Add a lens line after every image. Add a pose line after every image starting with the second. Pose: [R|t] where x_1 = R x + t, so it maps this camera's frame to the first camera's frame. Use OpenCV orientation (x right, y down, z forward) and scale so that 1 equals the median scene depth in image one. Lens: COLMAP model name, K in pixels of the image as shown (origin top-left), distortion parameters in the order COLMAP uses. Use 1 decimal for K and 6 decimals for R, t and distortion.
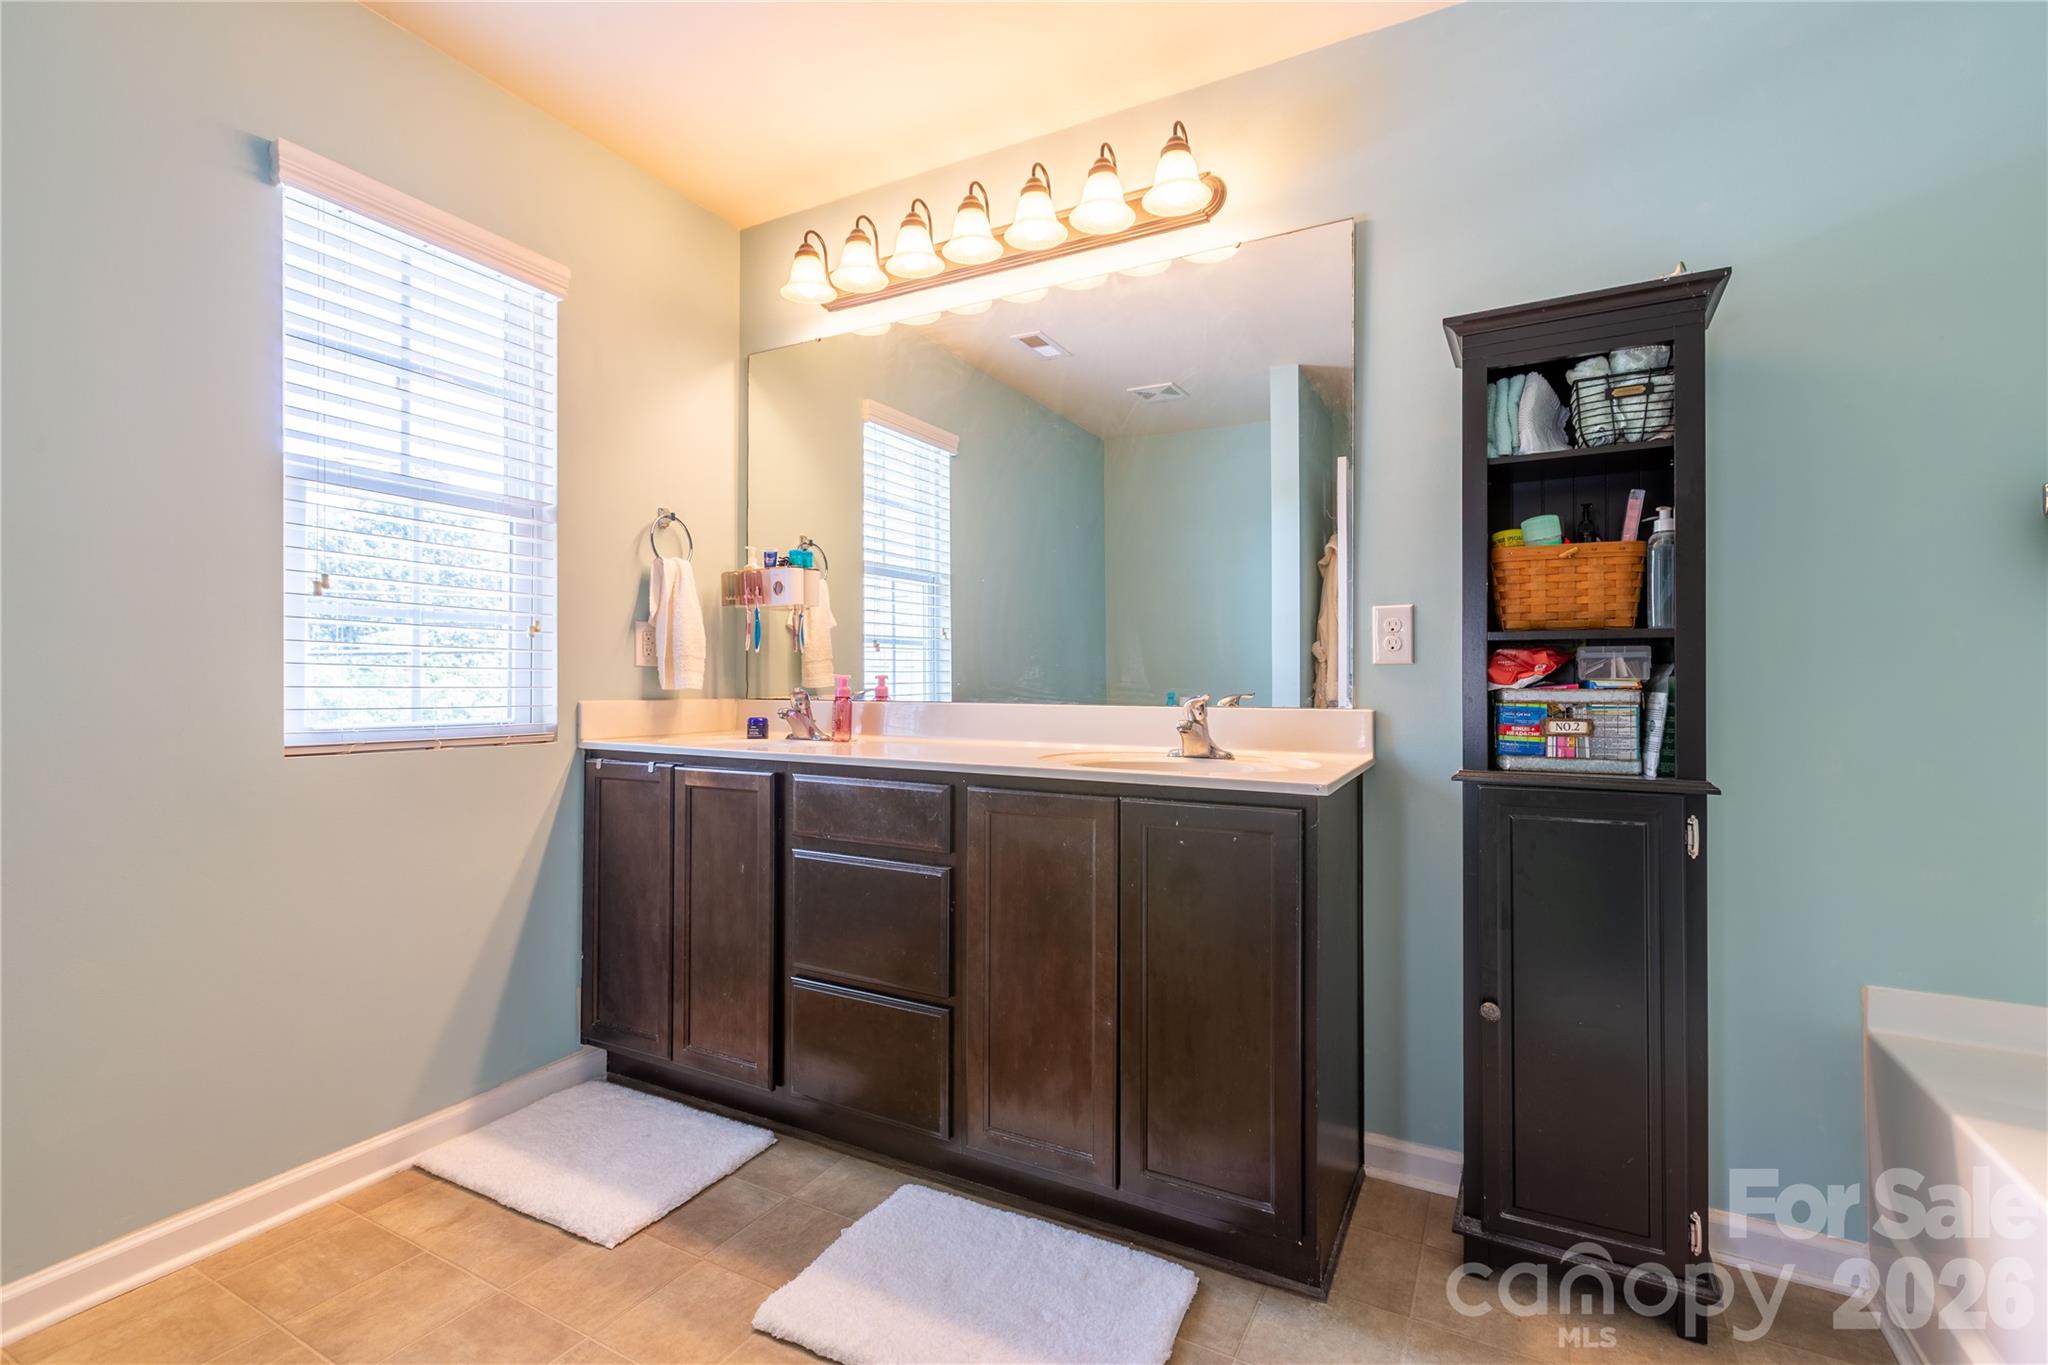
lens RADIAL K [[911.2, 0, 1019.5], [0, 911.2, 677.7], [0, 0, 1]] dist [0.000656, -0.000292]
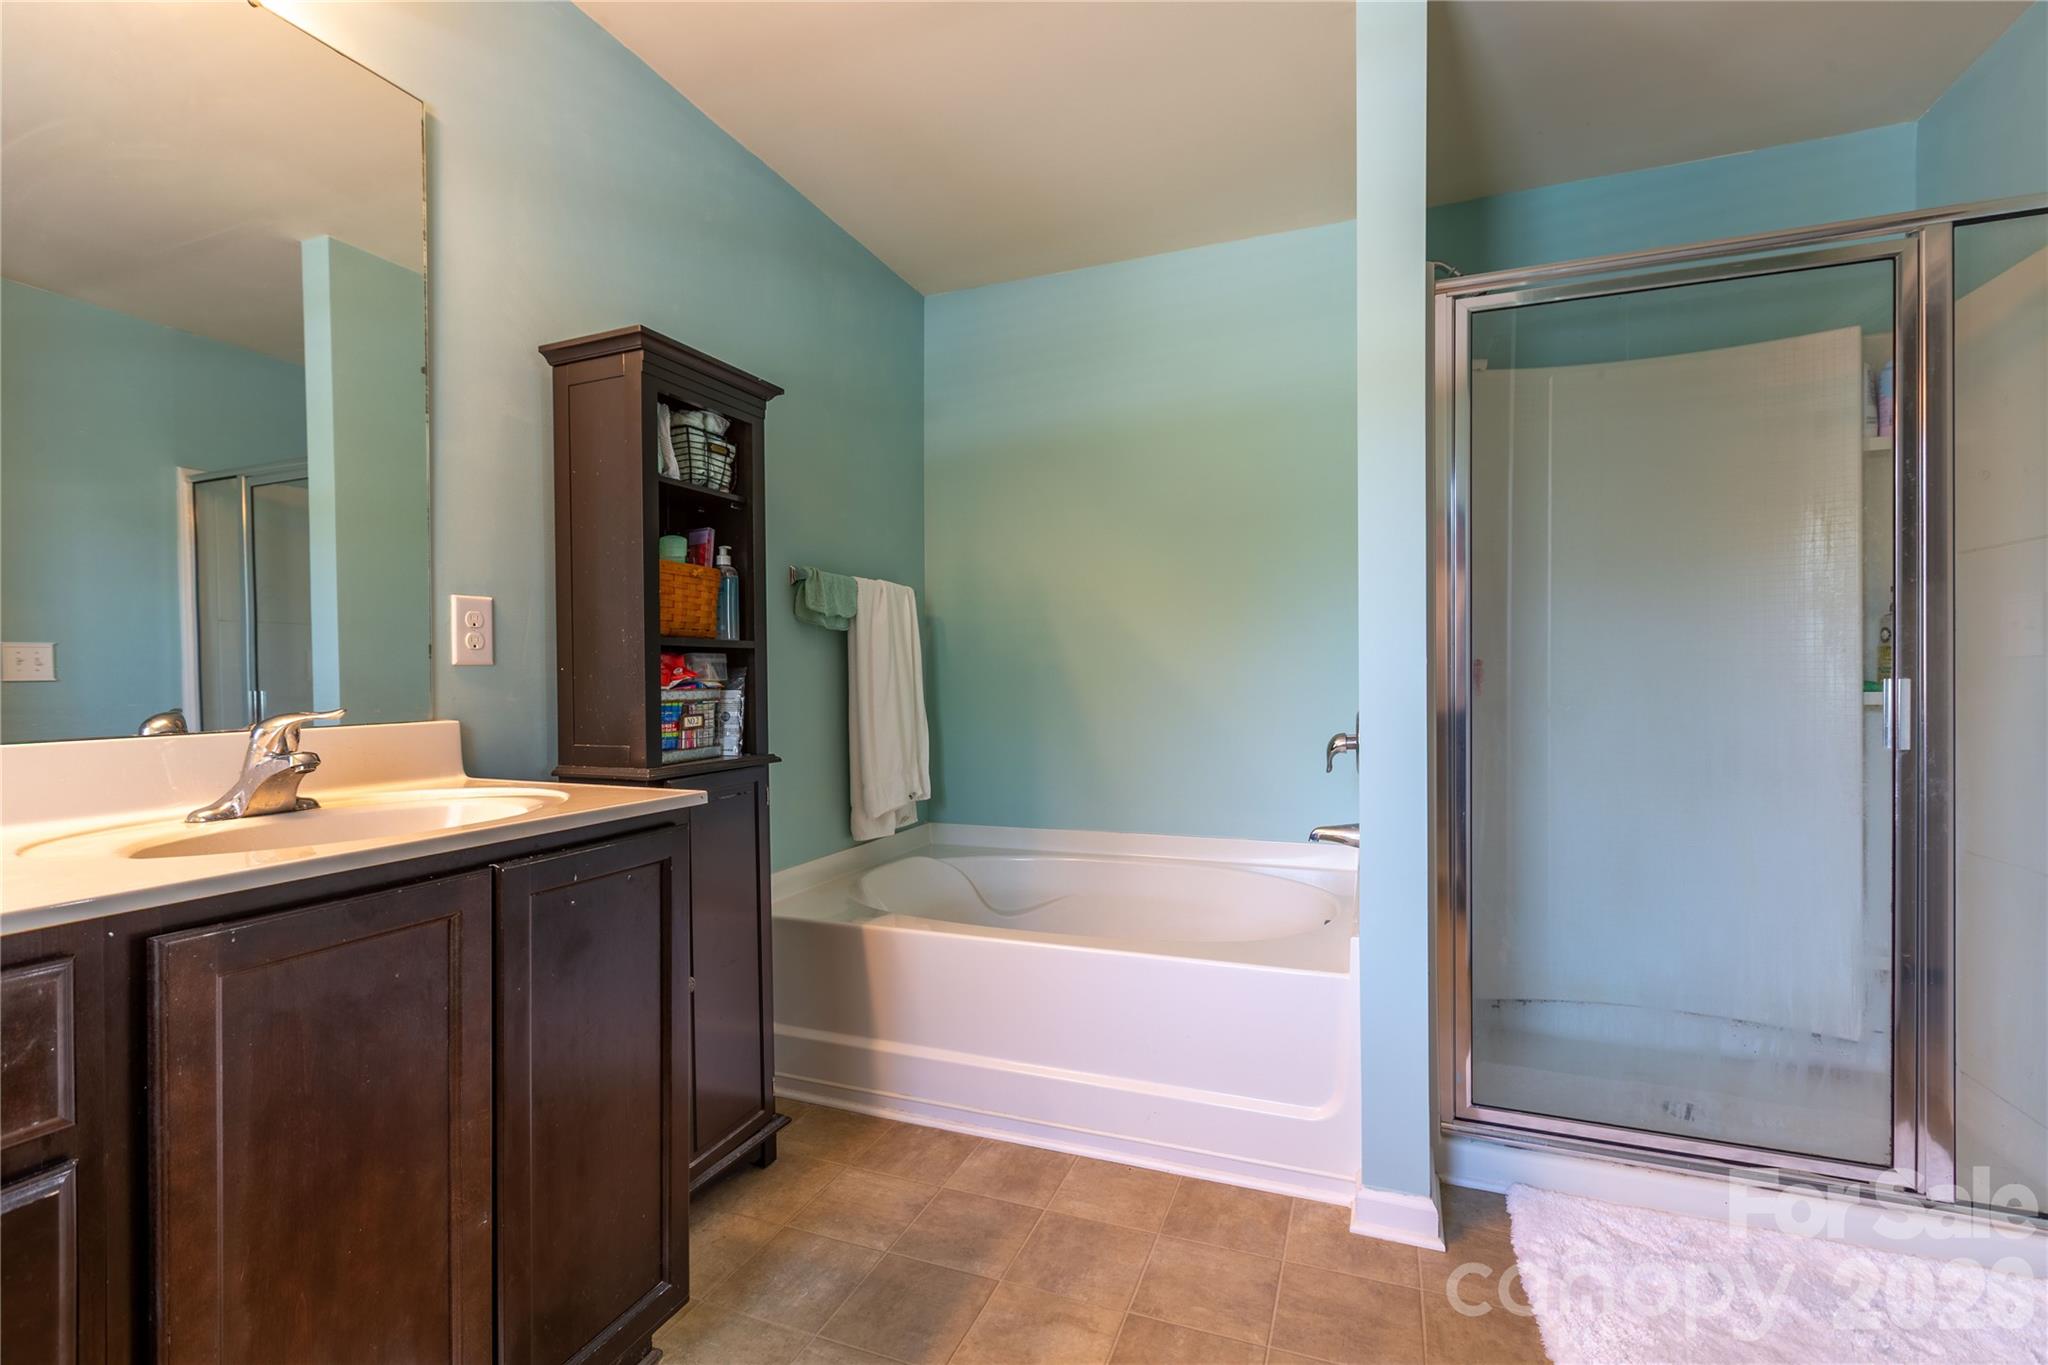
lens RADIAL K [[911.2, 0, 1019.5], [0, 911.2, 677.7], [0, 0, 1]] dist [0.000656, -0.000292]
pose [[-0.119000, -0.005860, 0.992877, -0.605400], [0.010017, 0.999925, 0.007102, -0.005950], [-0.992844, 0.010791, -0.118933, 0.722092]]
